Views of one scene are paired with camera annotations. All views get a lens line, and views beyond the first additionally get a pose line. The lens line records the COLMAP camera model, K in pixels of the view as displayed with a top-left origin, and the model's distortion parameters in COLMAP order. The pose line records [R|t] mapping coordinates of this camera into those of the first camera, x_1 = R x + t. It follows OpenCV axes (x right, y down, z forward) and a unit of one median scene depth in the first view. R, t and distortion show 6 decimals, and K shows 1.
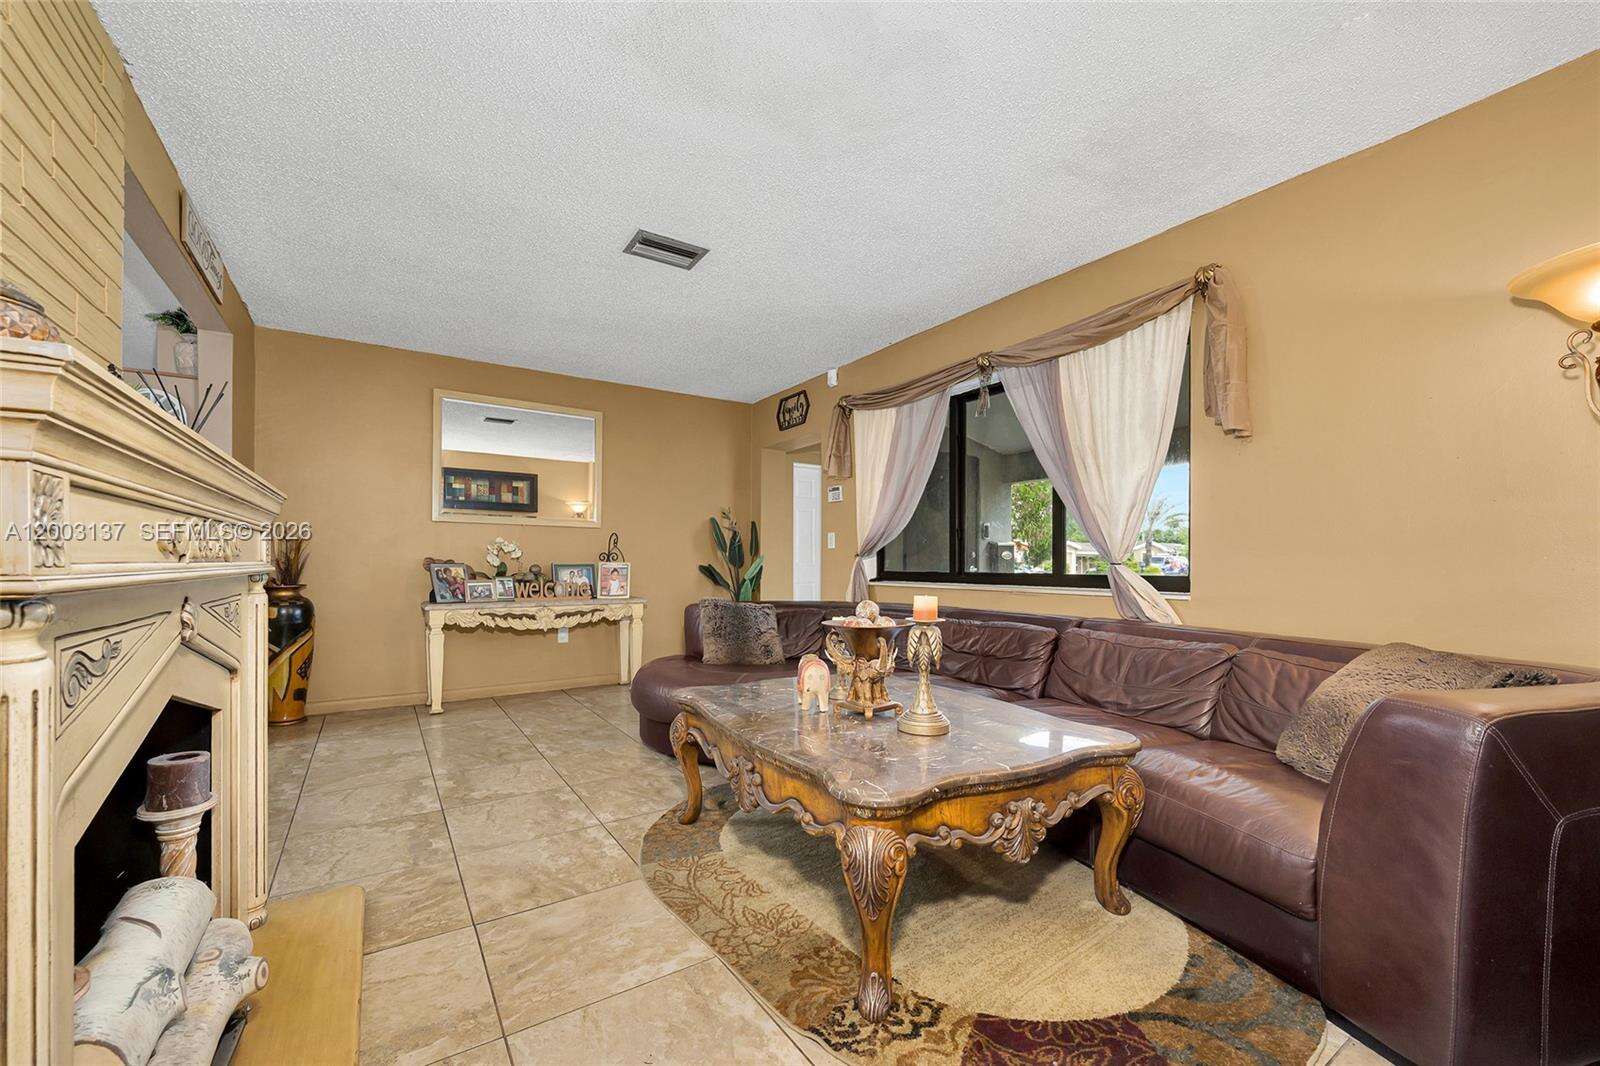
lens RADIAL K [[650.7, 0, 802.7], [0, 650.7, 567.0], [0, 0, 1]] dist [-0.000242, 0.000026]
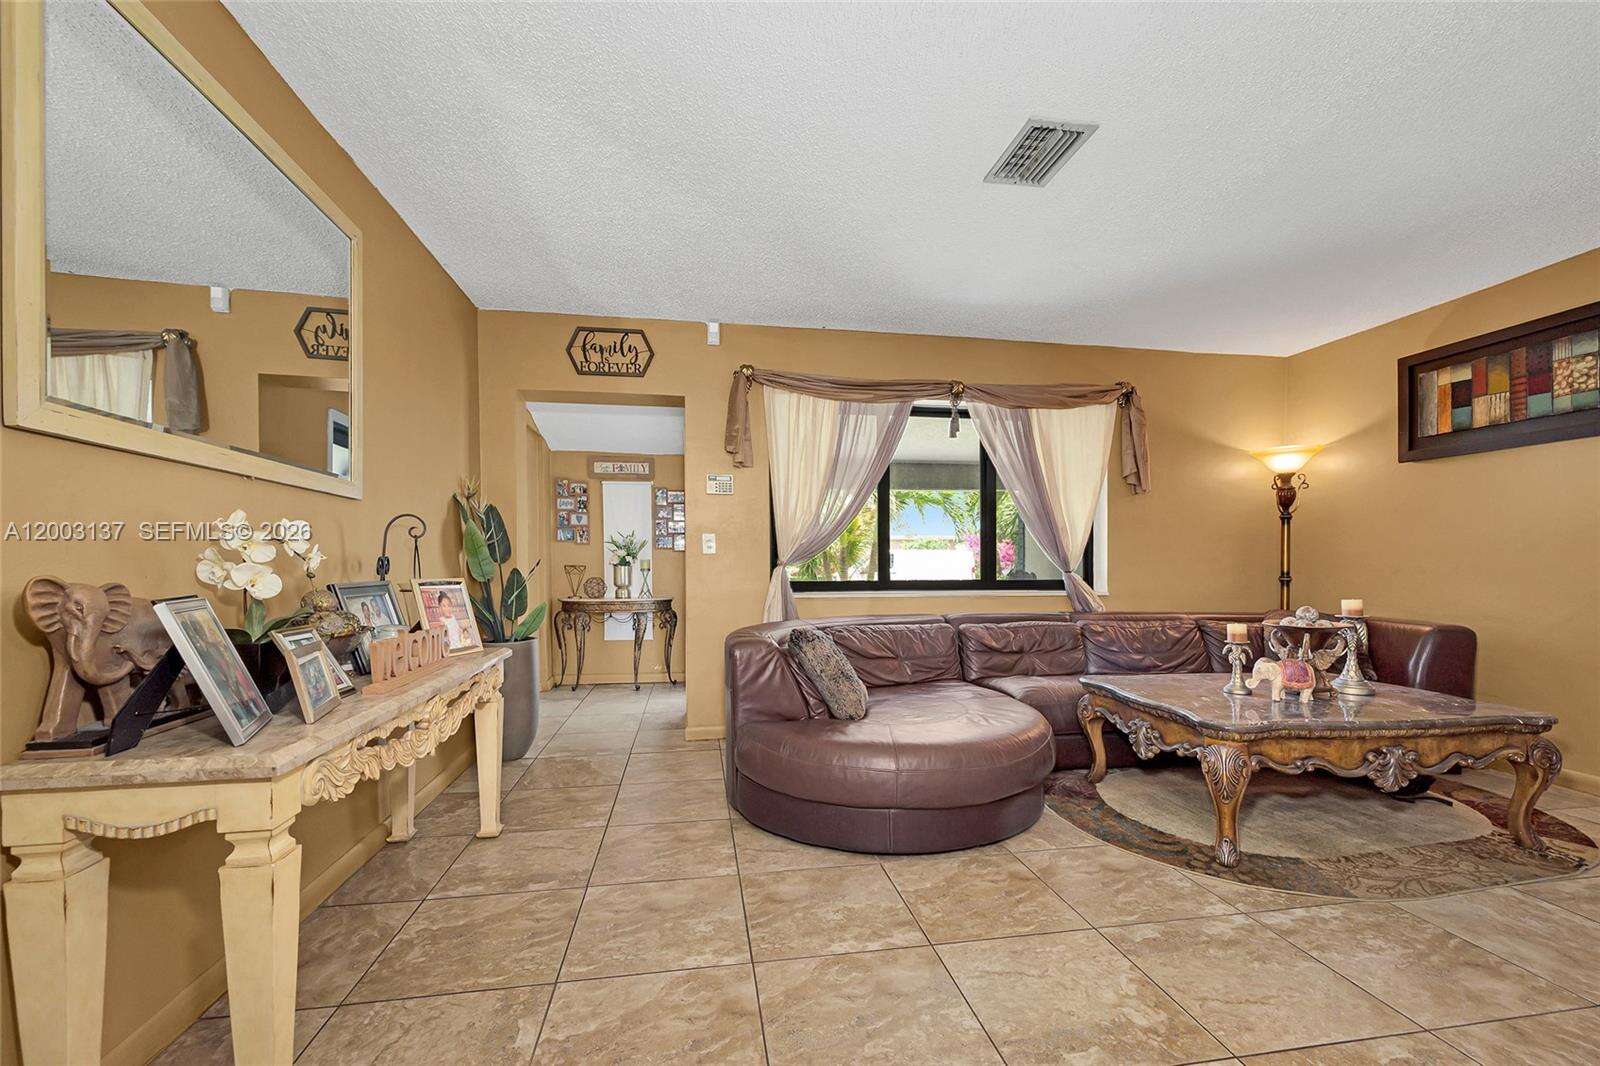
lens RADIAL K [[650.7, 0, 802.7], [0, 650.7, 567.0], [0, 0, 1]] dist [-0.000242, 0.000026]
pose [[0.400289, -0.008241, 0.916352, -1.000357], [0.003940, 0.999966, 0.007273, -0.028105], [-0.916381, 0.000699, 0.400307, 0.942706]]
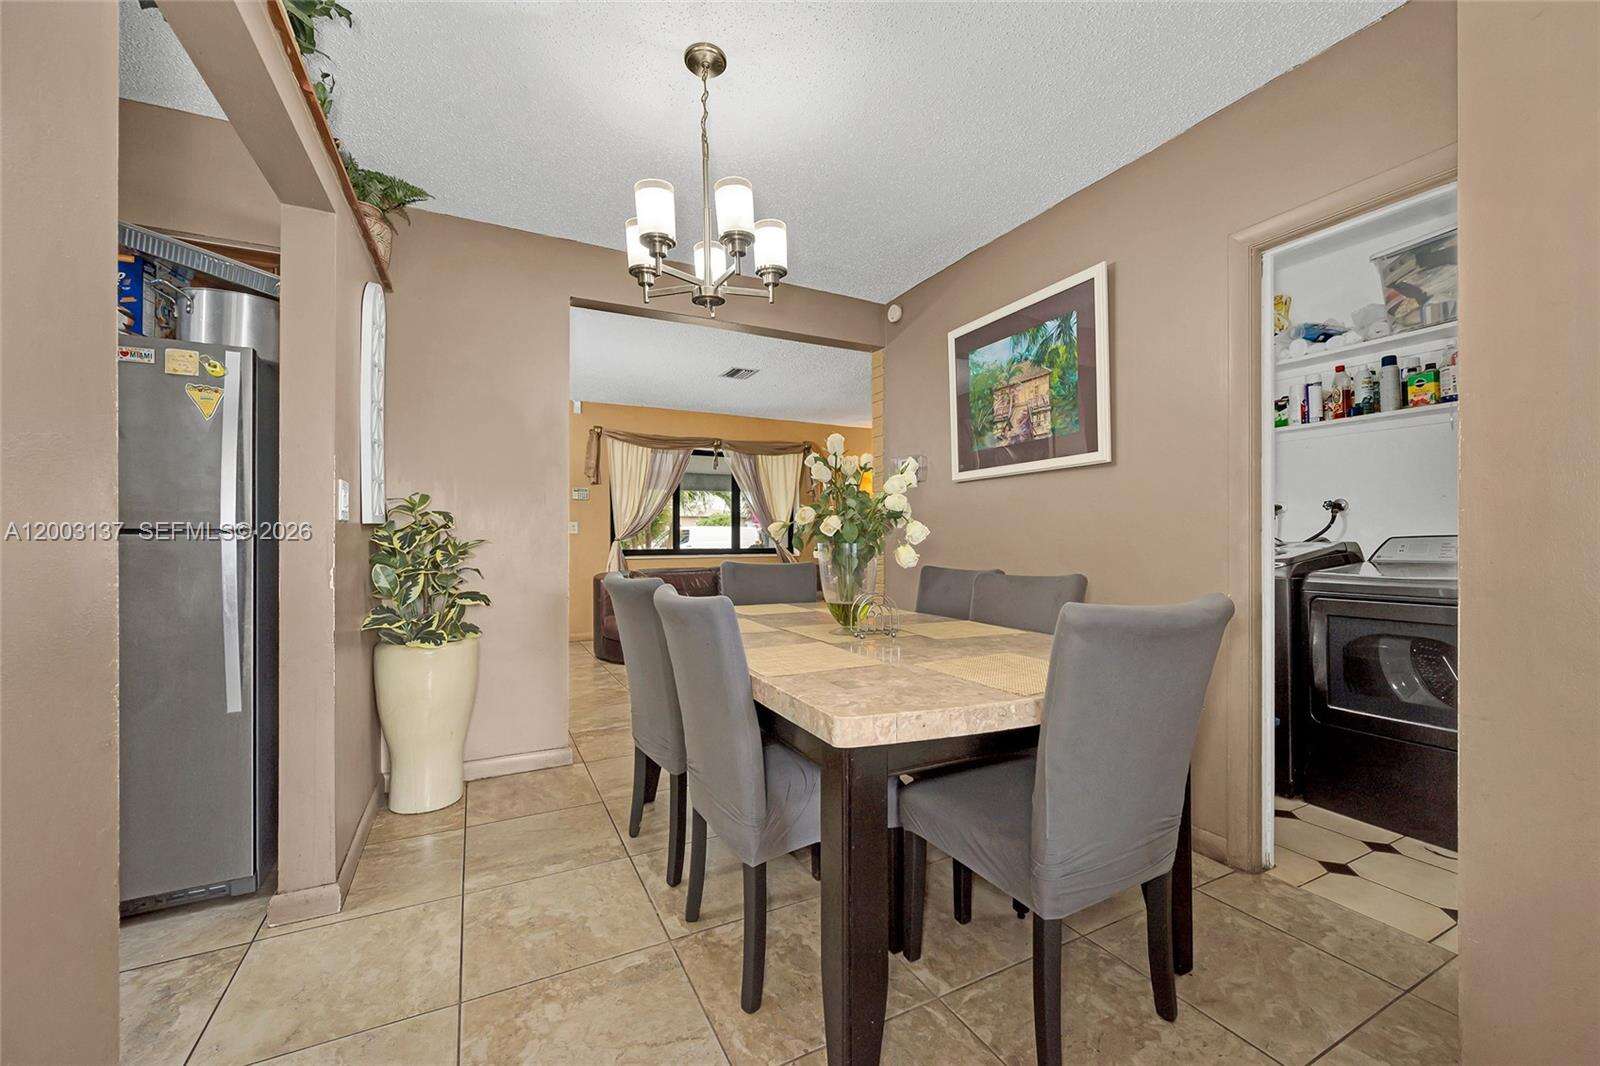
lens RADIAL K [[639.2, 0, 797.4], [0, 639.2, 539.8], [0, 0, 1]] dist [-0.002643, -0.000182]
pose [[0.095954, -0.007553, 0.995357, -1.963208], [0.001401, 0.999971, 0.007453, -0.038522], [-0.995385, 0.000680, 0.095962, 0.666555]]
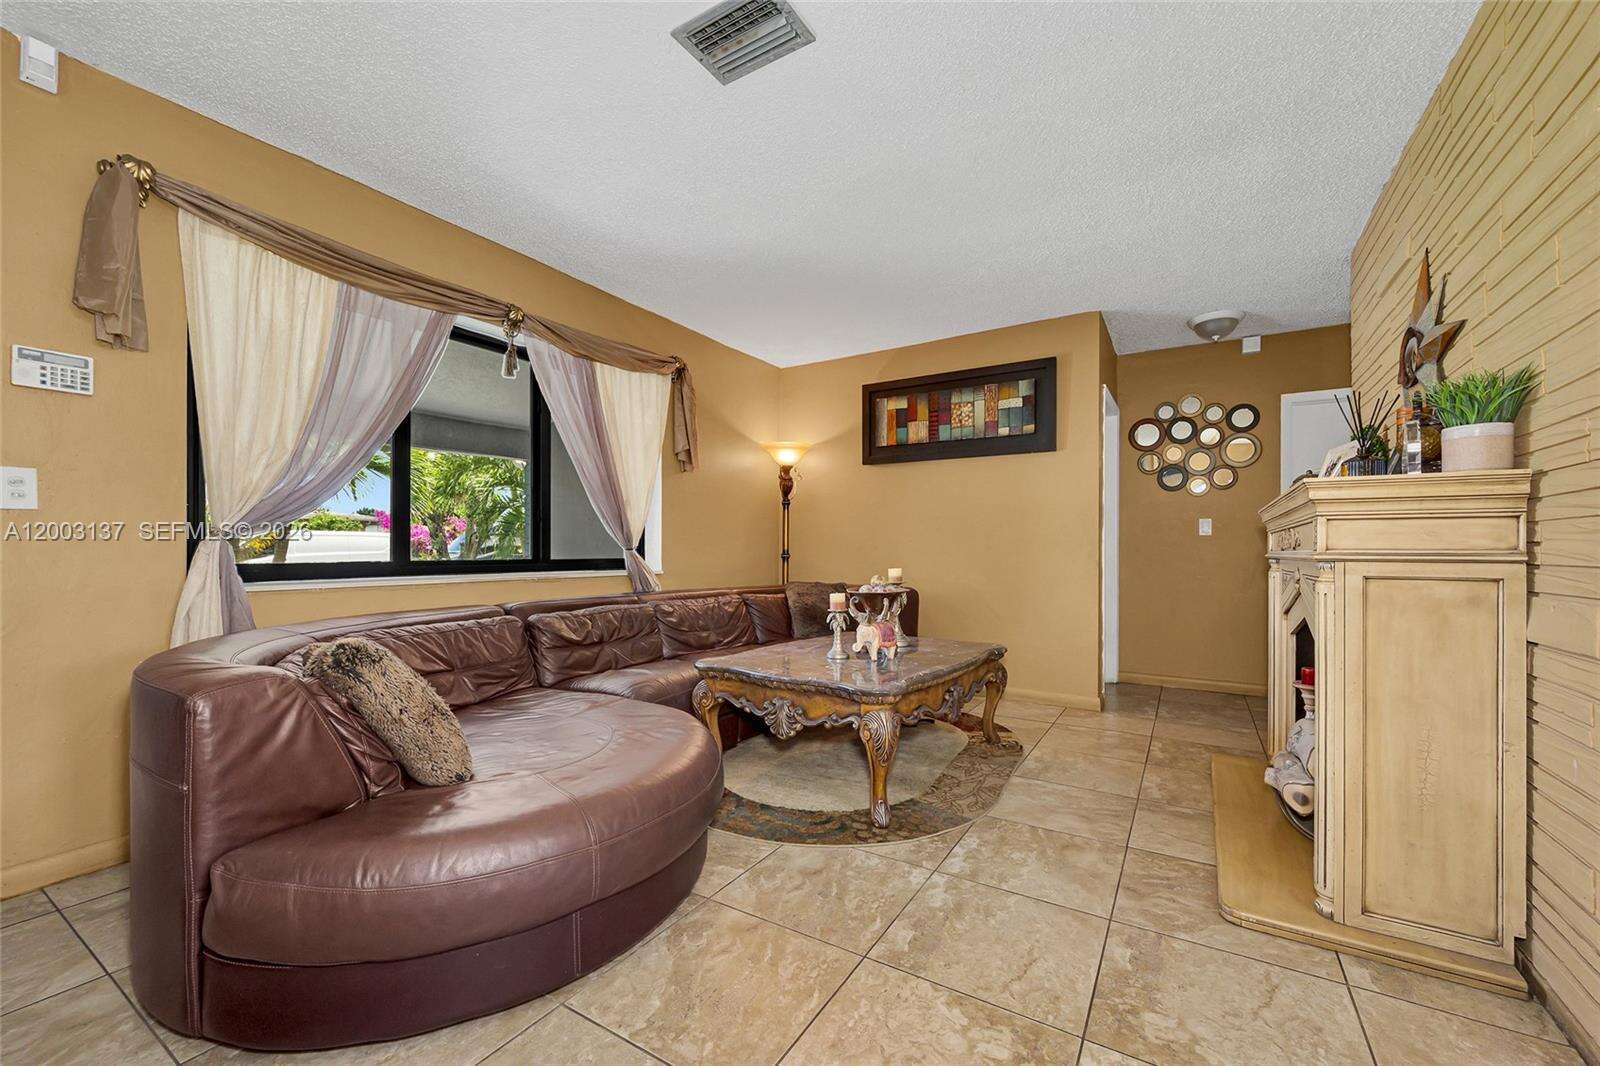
lens RADIAL K [[637.2, 0, 804.0], [0, 637.2, 541.6], [0, 0, 1]] dist [0.000034, 0.000138]
pose [[-0.425073, 0.008472, 0.905119, -0.775262], [0.000962, 0.999960, -0.008908, -0.009092], [-0.905159, -0.002916, -0.425064, 1.195417]]
